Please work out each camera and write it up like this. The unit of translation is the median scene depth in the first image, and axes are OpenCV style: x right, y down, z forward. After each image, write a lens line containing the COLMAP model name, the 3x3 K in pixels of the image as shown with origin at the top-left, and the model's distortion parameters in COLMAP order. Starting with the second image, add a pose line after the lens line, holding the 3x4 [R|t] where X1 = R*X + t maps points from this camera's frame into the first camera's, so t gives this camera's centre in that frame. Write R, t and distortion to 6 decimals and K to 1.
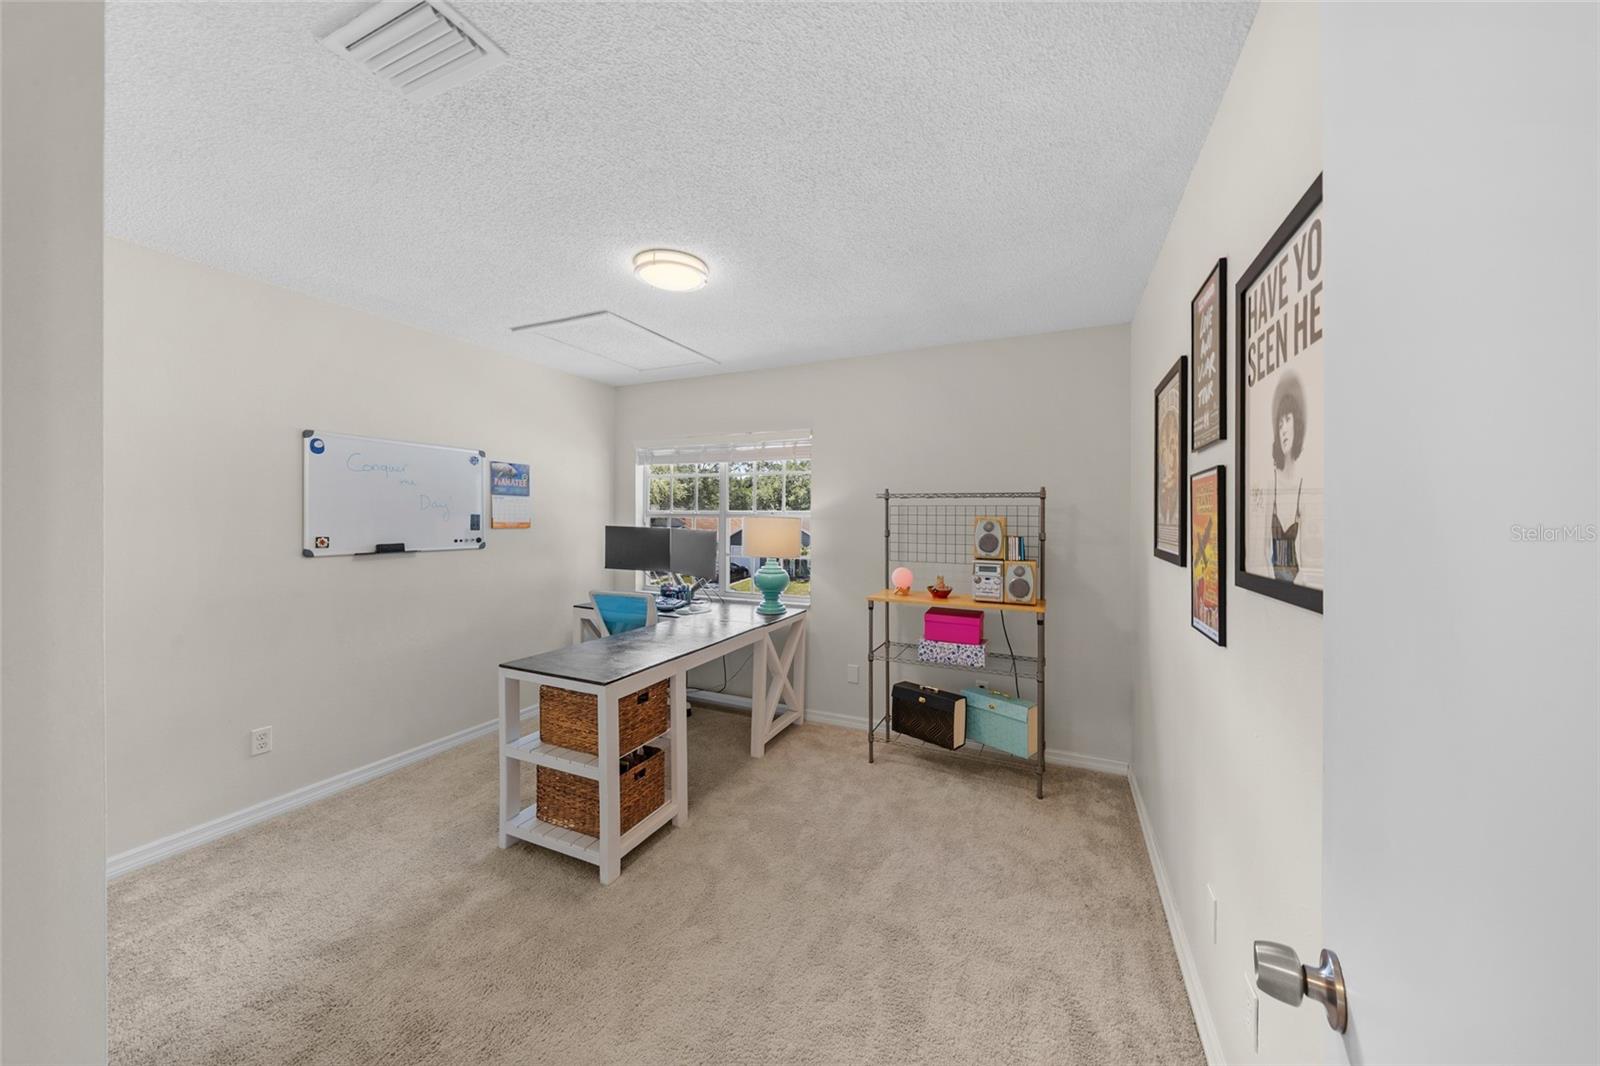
lens RADIAL K [[543.1, 0, 801.8], [0, 543.1, 525.1], [0, 0, 1]] dist [-0.001287, 0.000002]
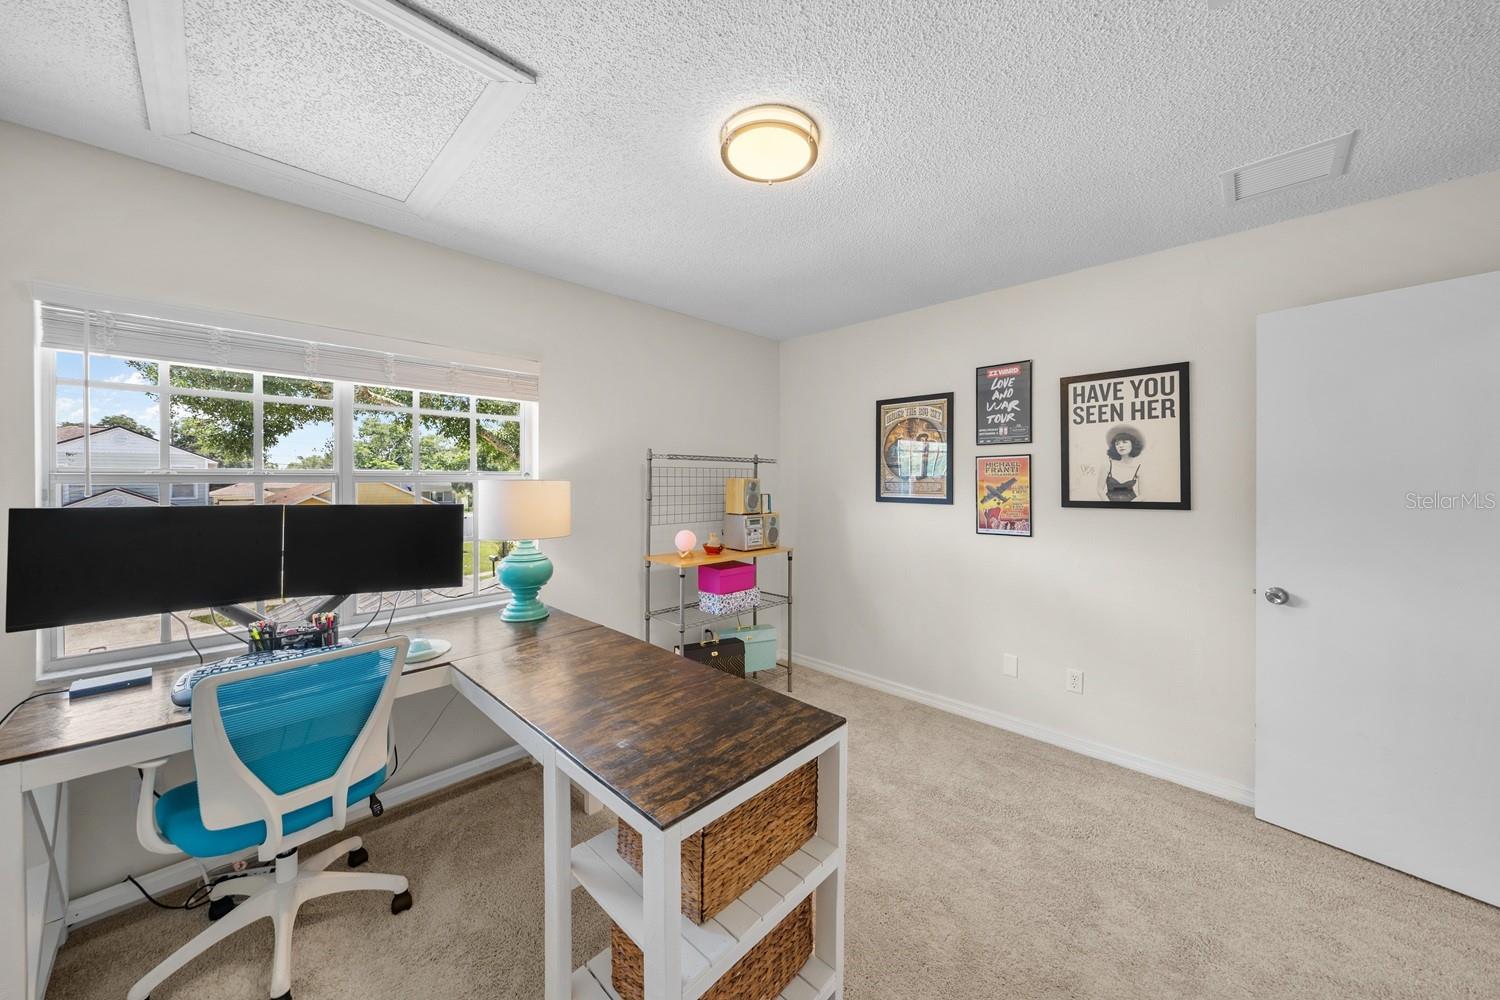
lens RADIAL K [[522.8, 0, 754.0], [0, 522.8, 490.8], [0, 0, 1]] dist [-0.000513, 0.000022]
pose [[0.332238, -0.027459, 0.942796, -0.724072], [0.016854, 0.999589, 0.023174, -0.014326], [-0.943045, 0.008191, 0.332564, 0.616761]]
